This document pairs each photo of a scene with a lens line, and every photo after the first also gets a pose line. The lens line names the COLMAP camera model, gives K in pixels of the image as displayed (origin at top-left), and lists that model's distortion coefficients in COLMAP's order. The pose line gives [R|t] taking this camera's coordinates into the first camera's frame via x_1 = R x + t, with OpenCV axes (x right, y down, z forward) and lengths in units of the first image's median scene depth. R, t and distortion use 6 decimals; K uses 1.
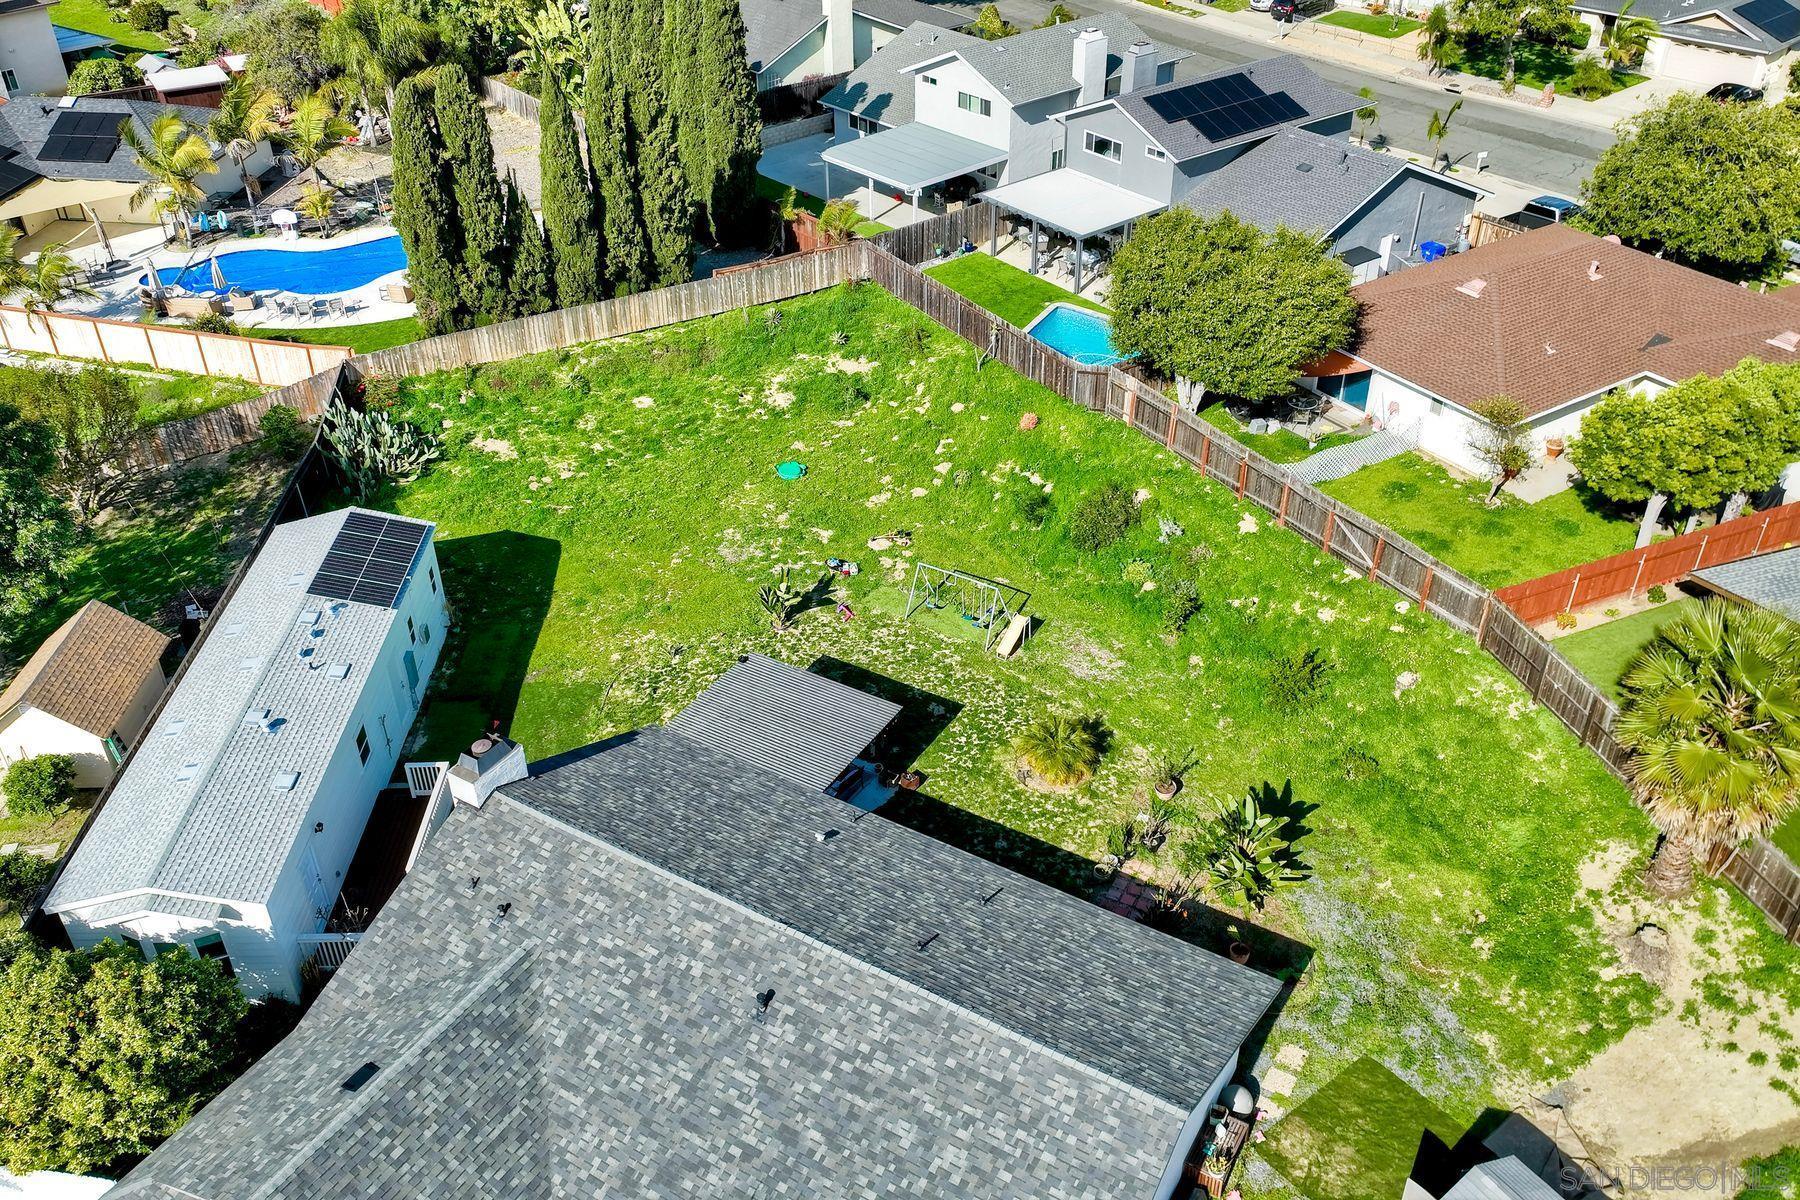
lens RADIAL K [[1485.0, 0, 896.0], [0, 1485.0, 598.0], [0, 0, 1]] dist [0.001843, -0.005531]
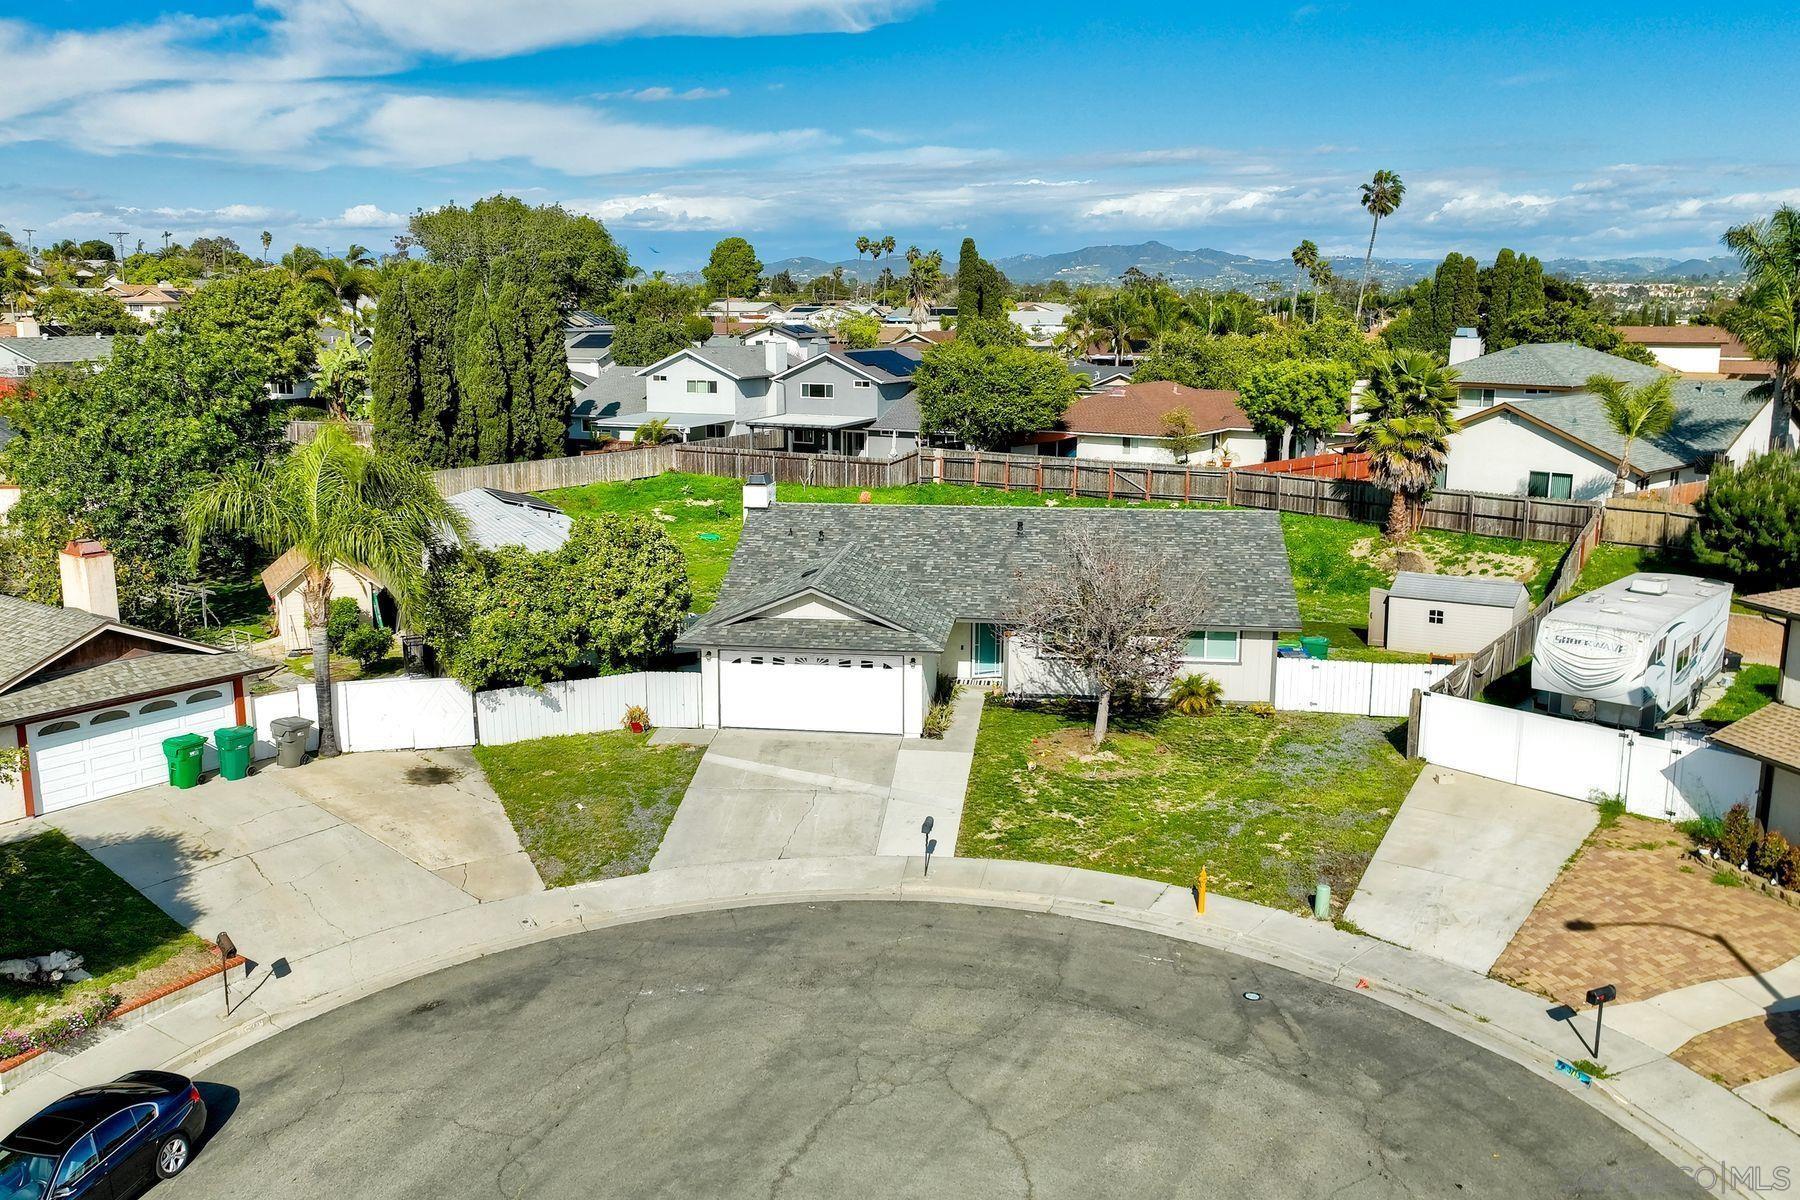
lens RADIAL K [[1485.0, 0, 876.5], [0, 1485.0, 589.7], [0, 0, 1]] dist [0.001843, -0.005531]
pose [[0.916173, -0.063273, 0.395757, -0.455670], [0.214447, 0.911605, -0.350697, 0.450249], [-0.338584, 0.406168, 0.848757, -0.166304]]
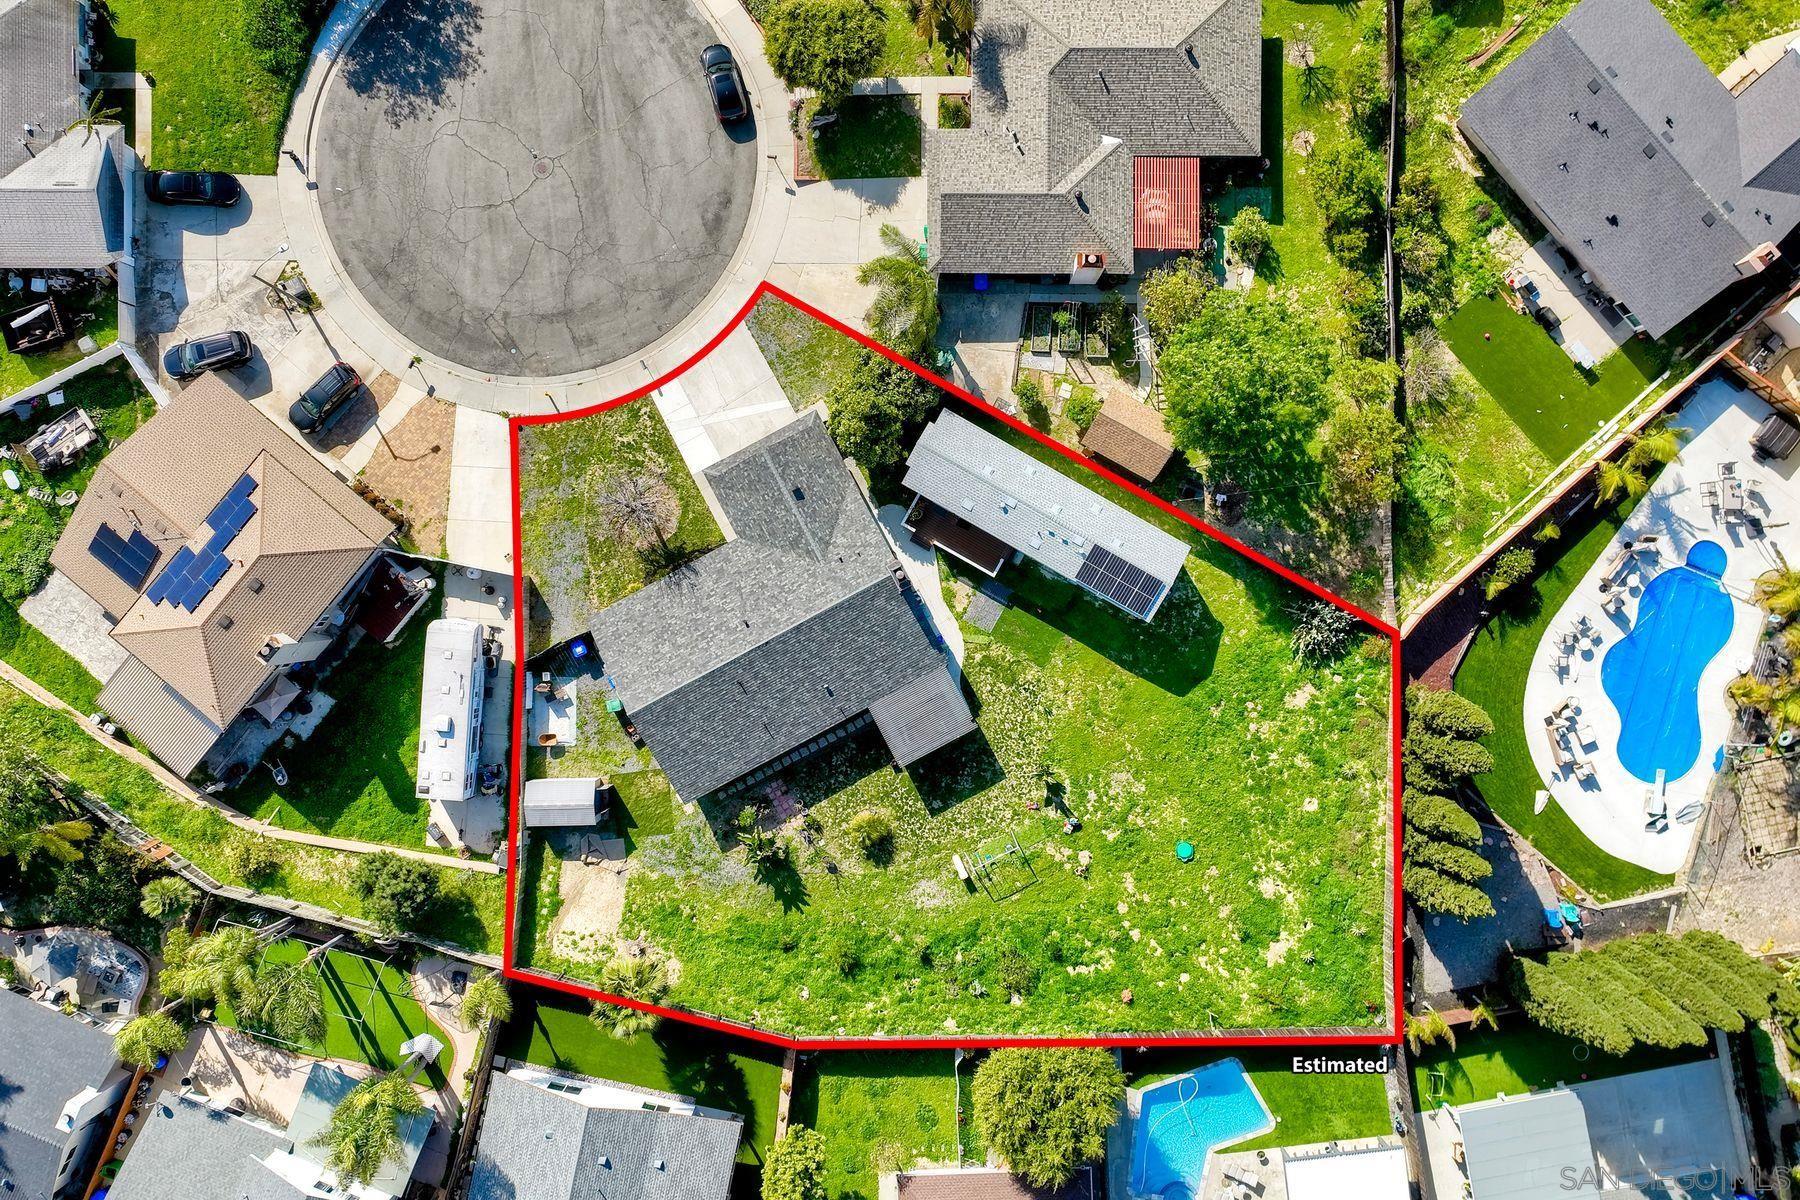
lens RADIAL K [[1485.0, 0, 902.9], [0, 1485.0, 590.0], [0, 0, 1]] dist [0.001843, -0.005531]
pose [[-0.510019, 0.860126, 0.008009, -0.162092], [-0.468961, -0.285856, 0.835680, -1.134088], [0.721080, 0.422457, 0.549158, -0.192830]]
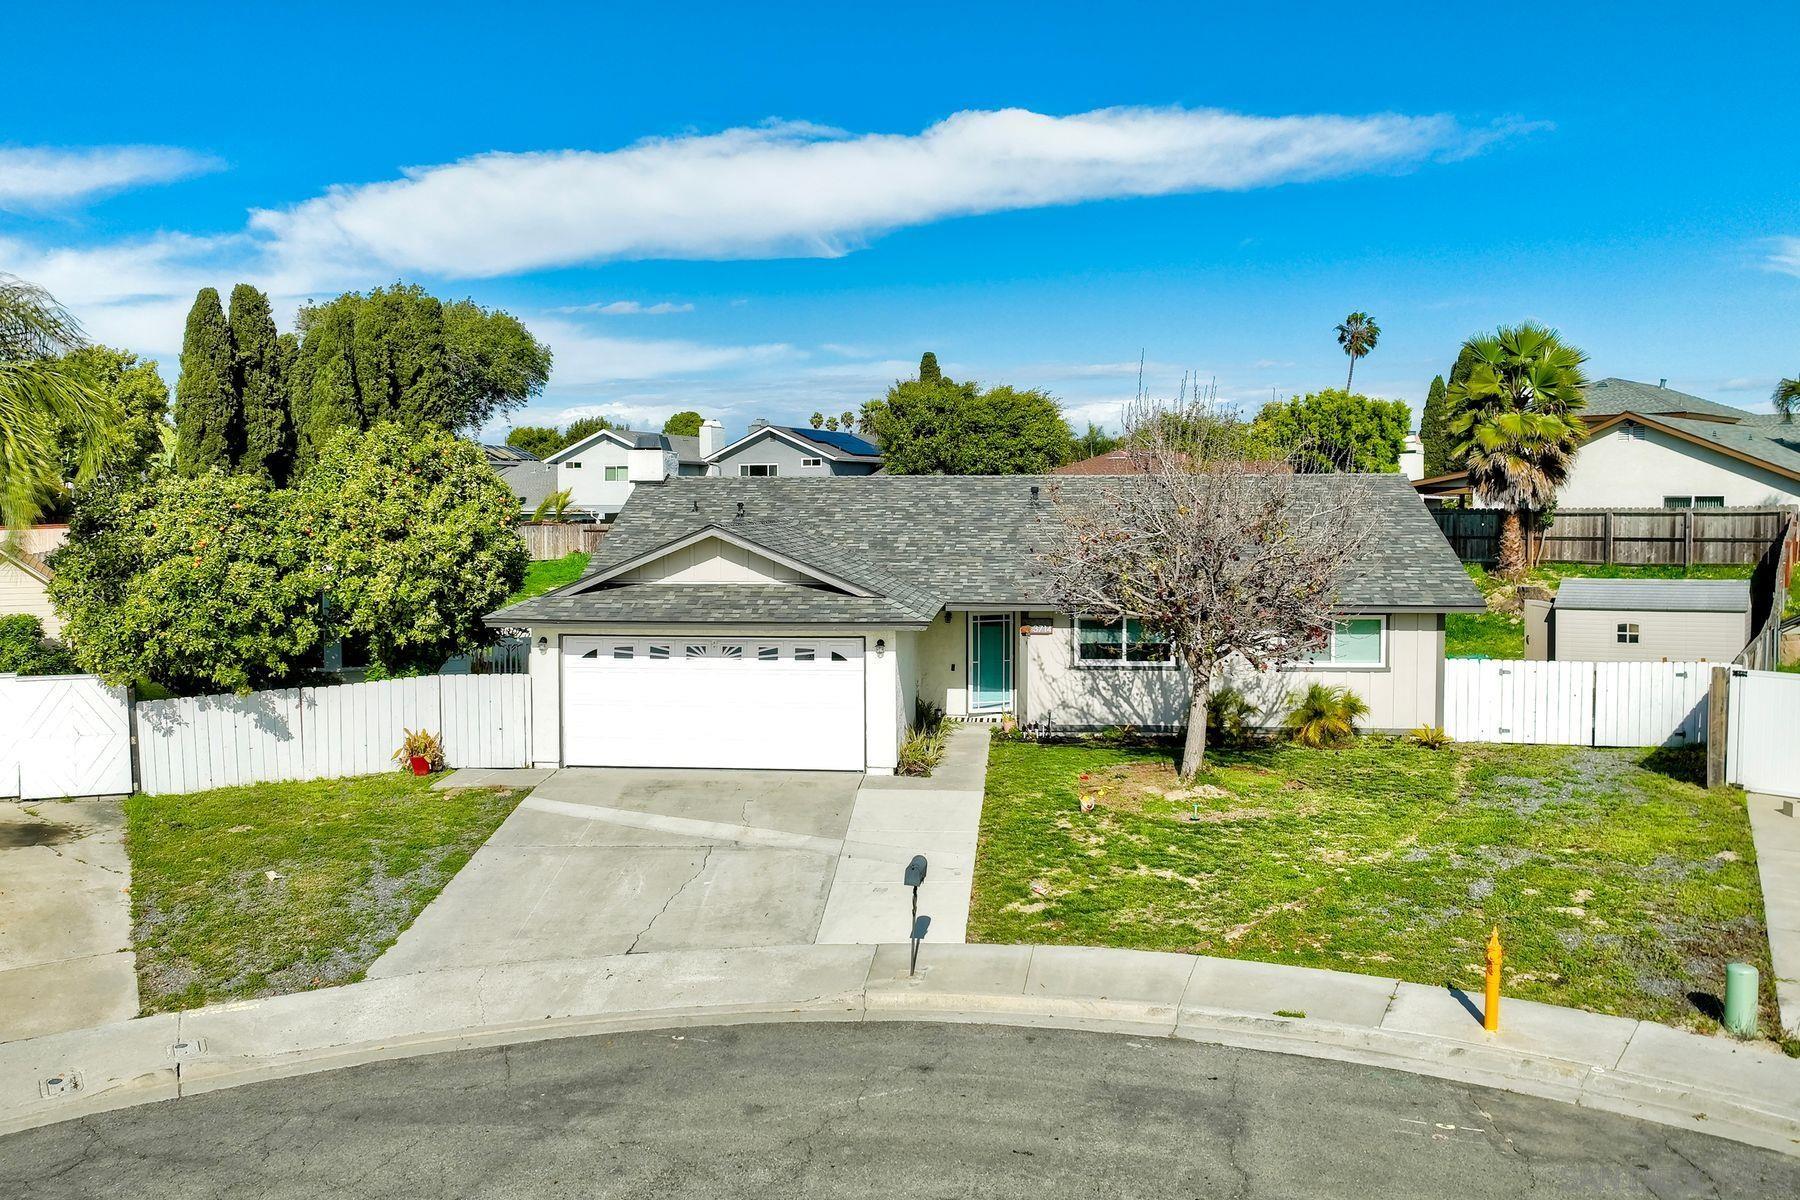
lens RADIAL K [[1485.0, 0, 907.9], [0, 1485.0, 603.4], [0, 0, 1]] dist [0.001843, -0.005531]
pose [[0.895039, -0.018571, 0.445601, -0.343550], [0.241524, 0.860124, -0.449281, 0.420338], [-0.374928, 0.509748, 0.774329, 0.106020]]
